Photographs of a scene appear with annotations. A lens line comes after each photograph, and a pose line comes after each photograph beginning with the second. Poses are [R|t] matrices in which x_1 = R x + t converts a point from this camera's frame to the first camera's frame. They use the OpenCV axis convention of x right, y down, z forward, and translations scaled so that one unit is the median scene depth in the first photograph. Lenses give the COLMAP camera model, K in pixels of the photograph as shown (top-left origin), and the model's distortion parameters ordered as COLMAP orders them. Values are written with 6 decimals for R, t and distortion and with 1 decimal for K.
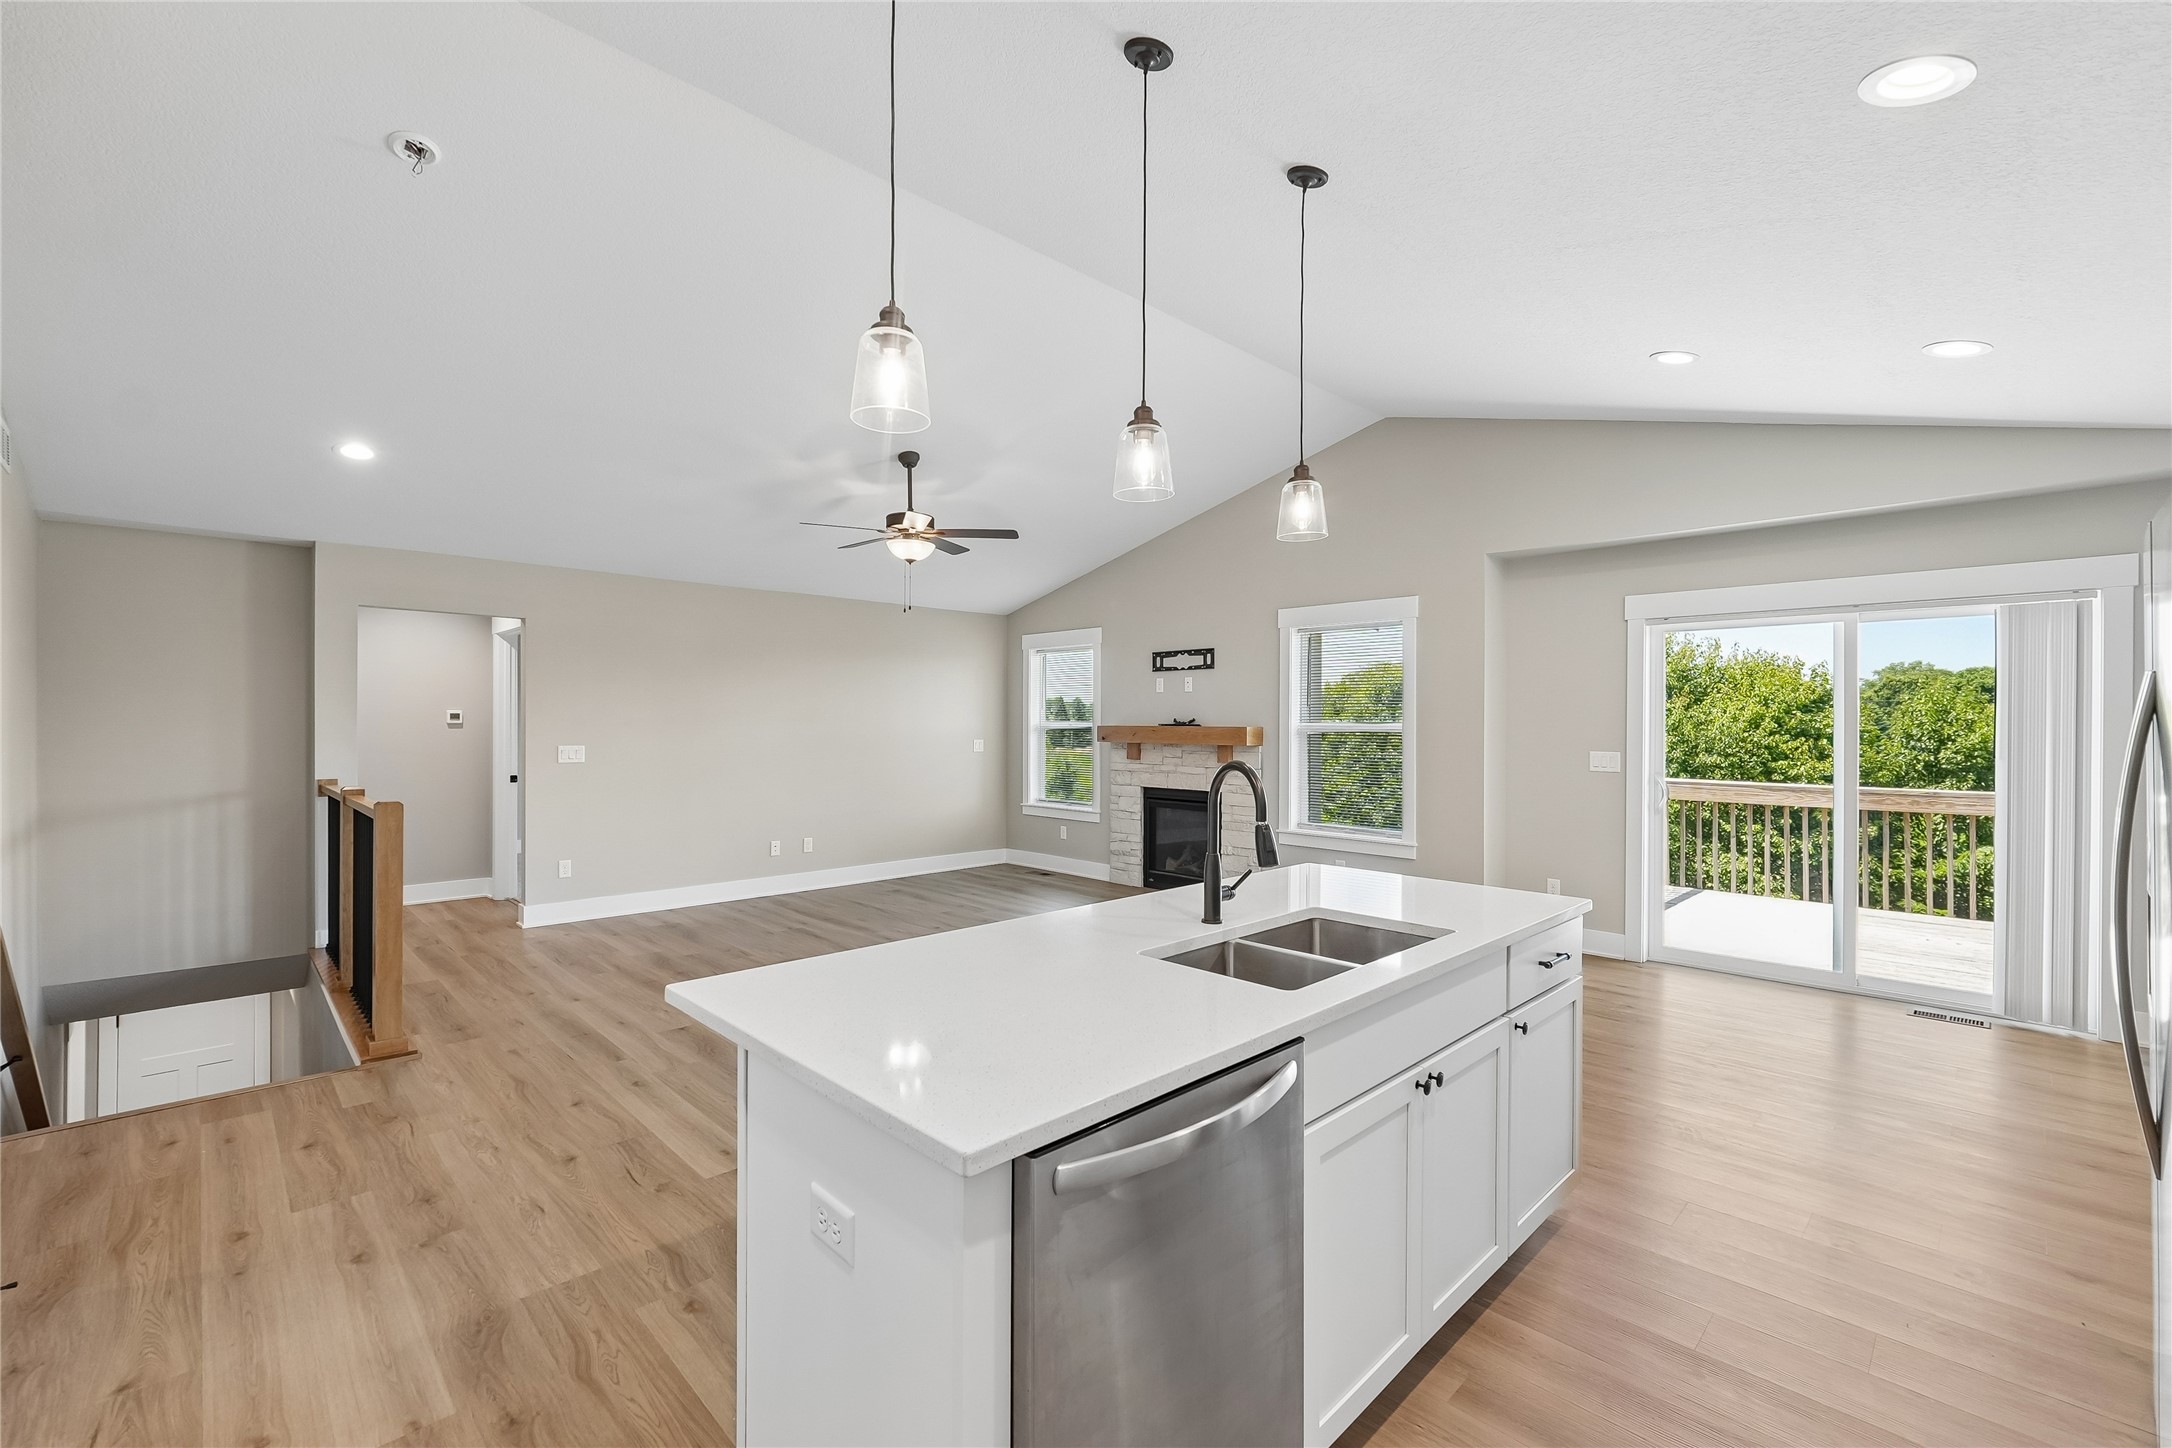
lens RADIAL K [[915.0, 0, 1077.5], [0, 915.0, 724.1], [0, 0, 1]] dist [-0.000073, 0.000095]
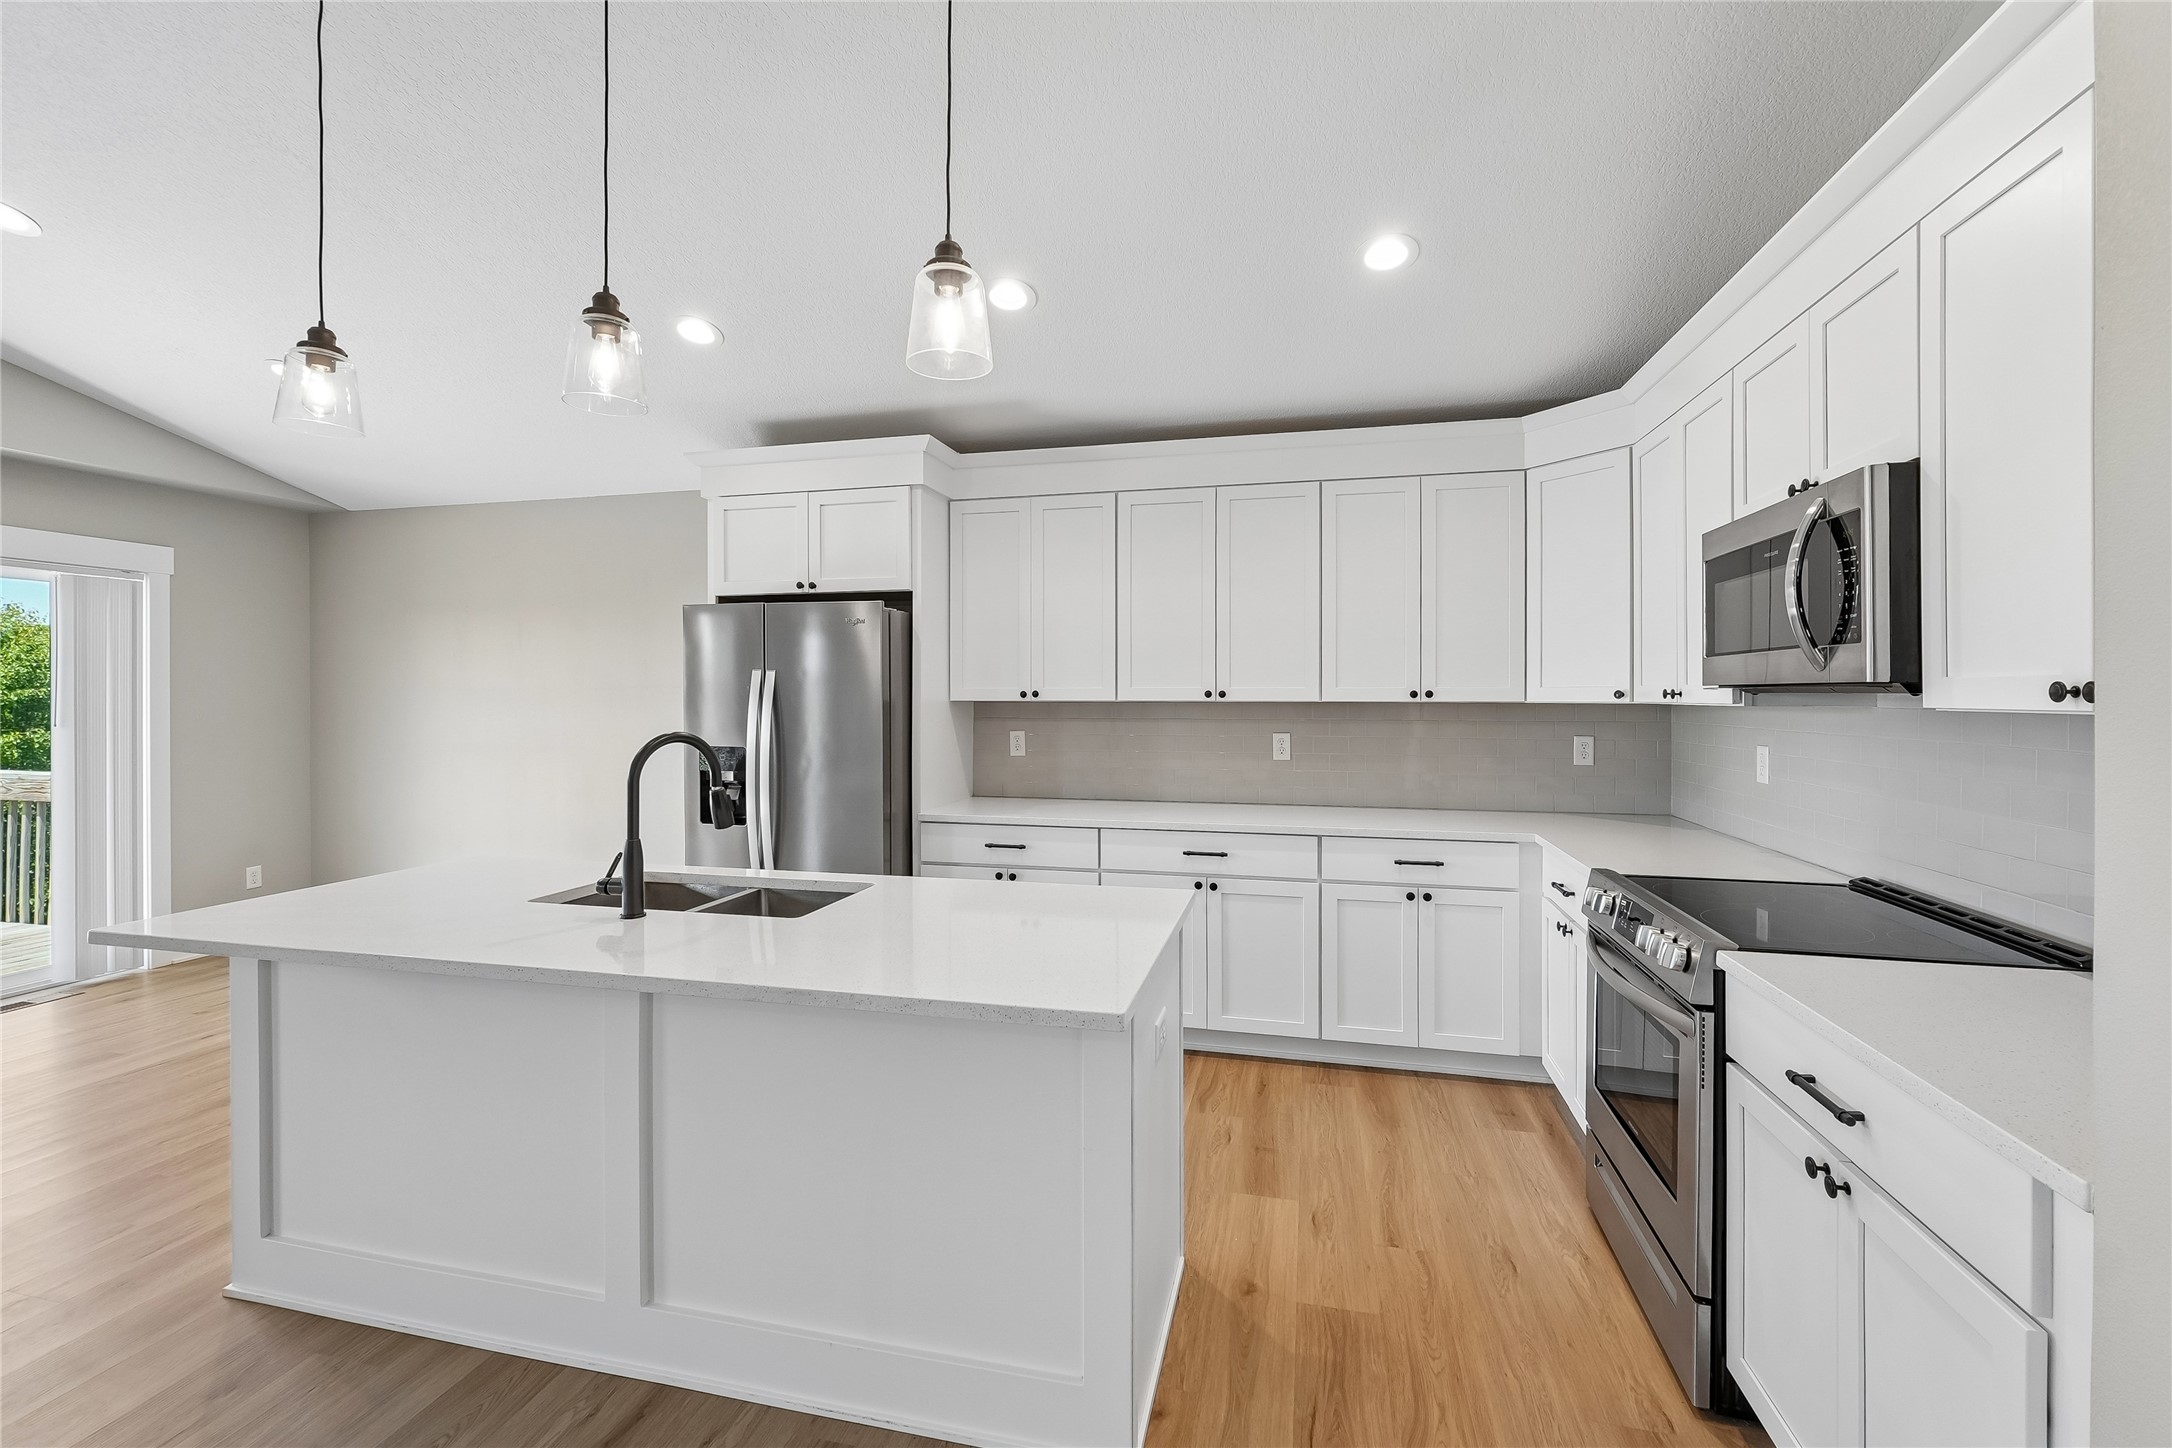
lens RADIAL K [[915.0, 0, 1086.4], [0, 915.0, 695.2], [0, 0, 1]] dist [-0.000073, 0.000095]
pose [[-0.541574, -0.004341, 0.840642, -0.330234], [0.000849, 0.999983, 0.005710, -0.000148], [-0.840653, 0.003806, -0.541561, 0.440848]]
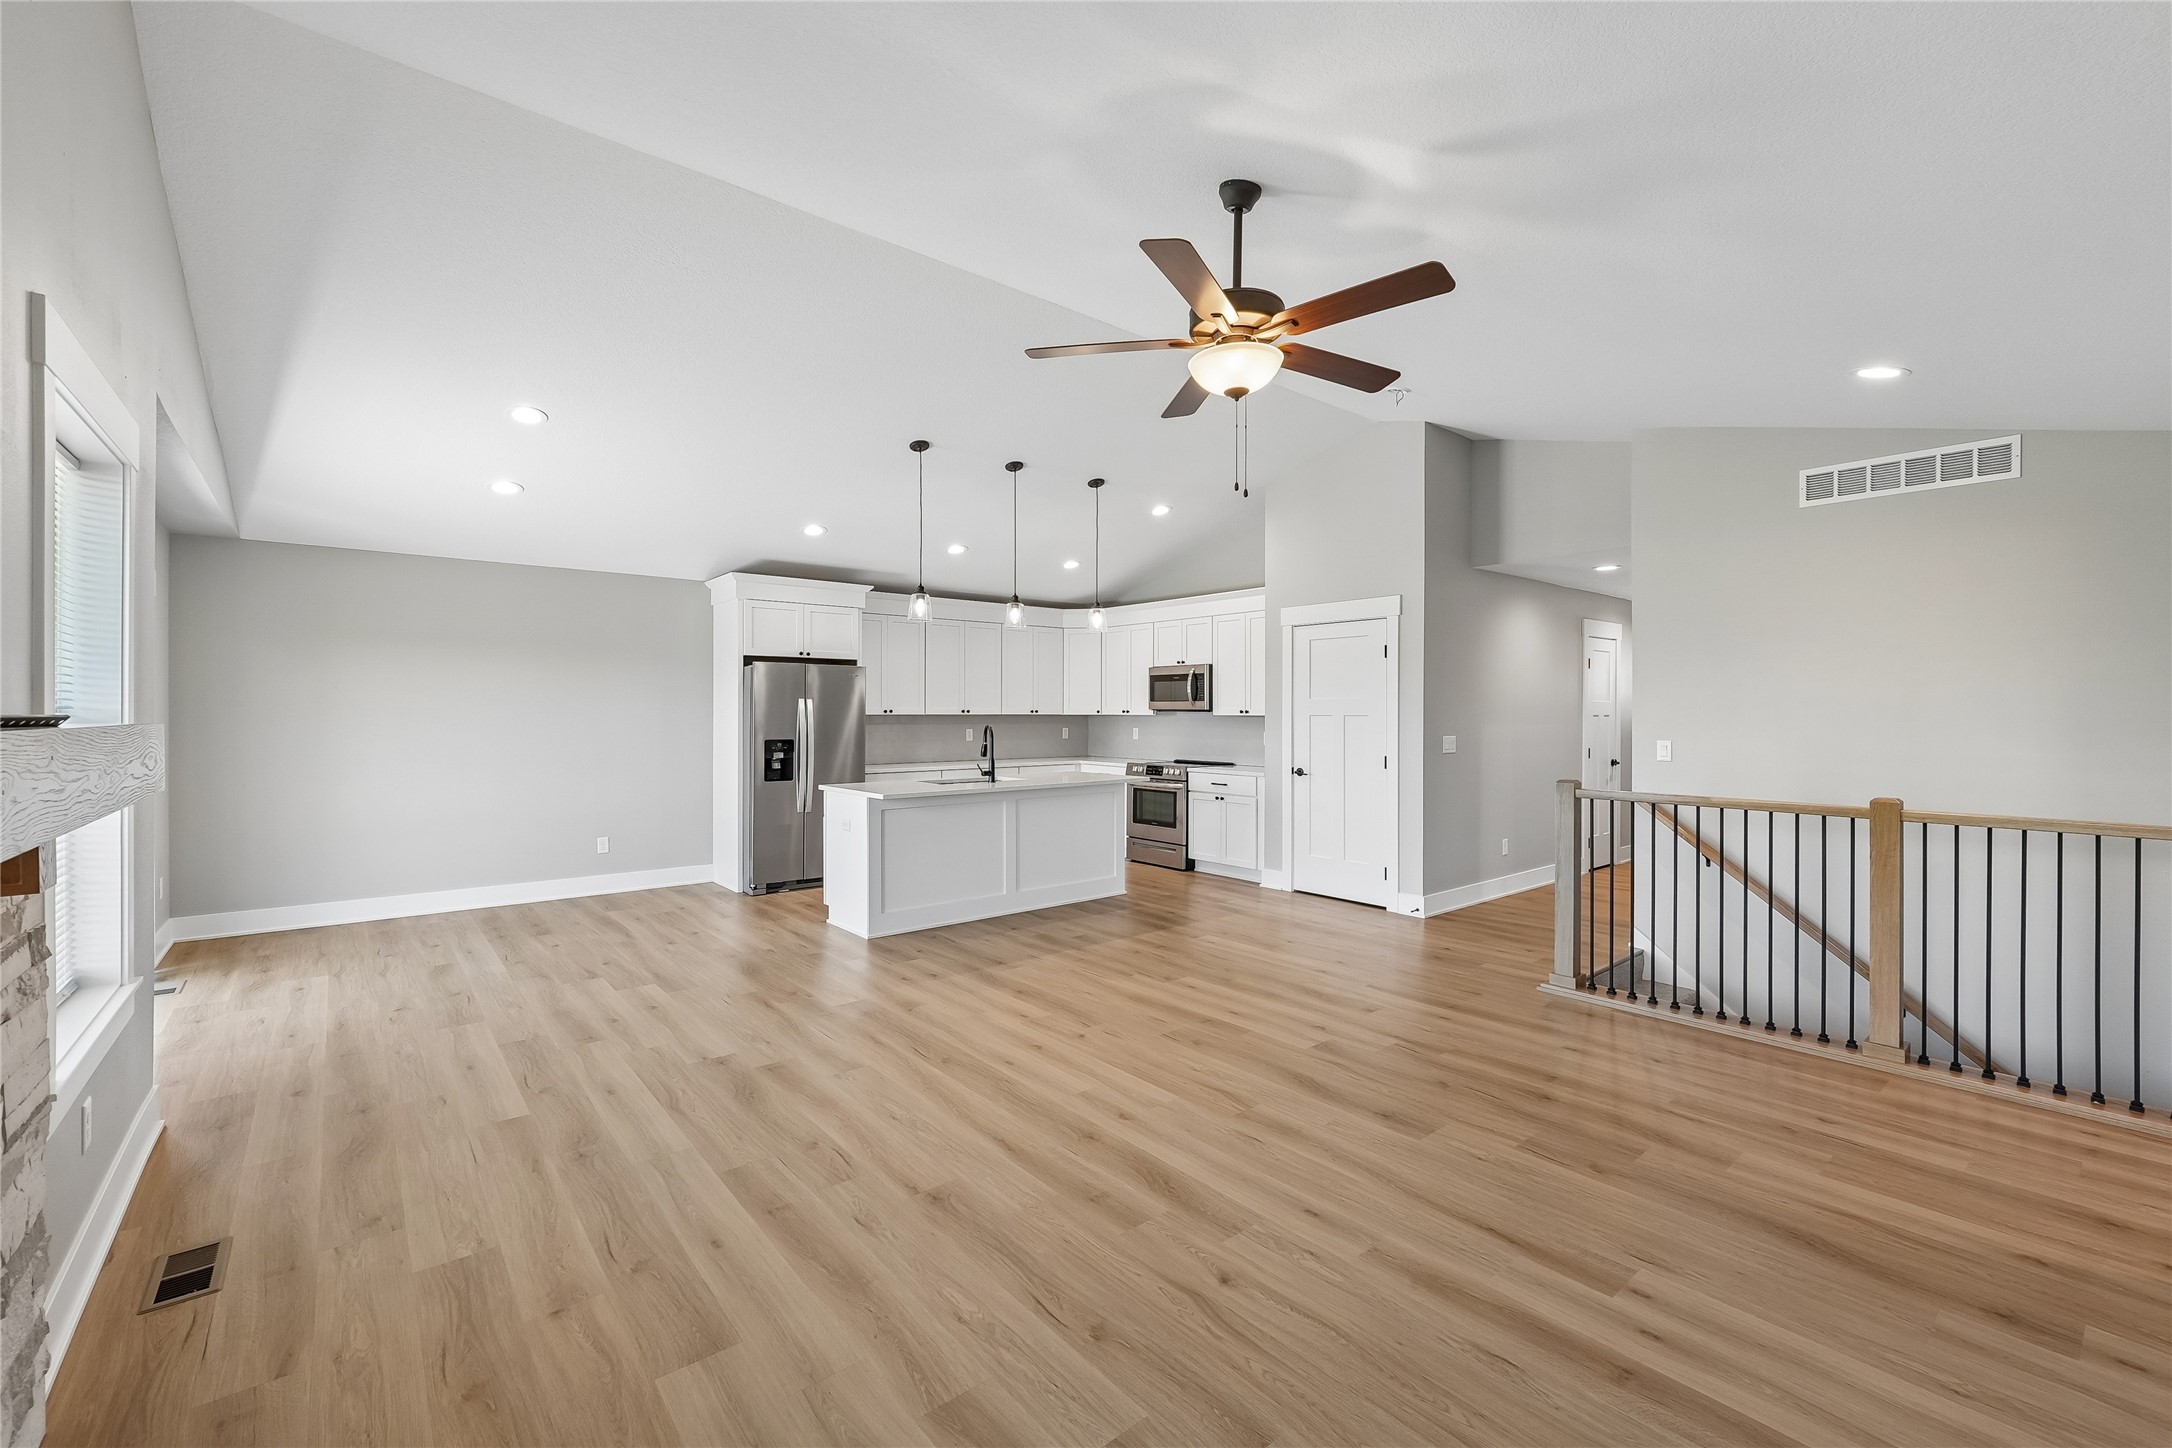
lens RADIAL K [[915.0, 0, 1082.0], [0, 915.0, 715.0], [0, 0, 1]] dist [-0.000073, 0.000095]
pose [[-0.997320, -0.005540, 0.072957, -0.132215], [-0.005010, 0.999960, 0.007447, -0.003430], [-0.072995, 0.007062, -0.997307, 1.491539]]
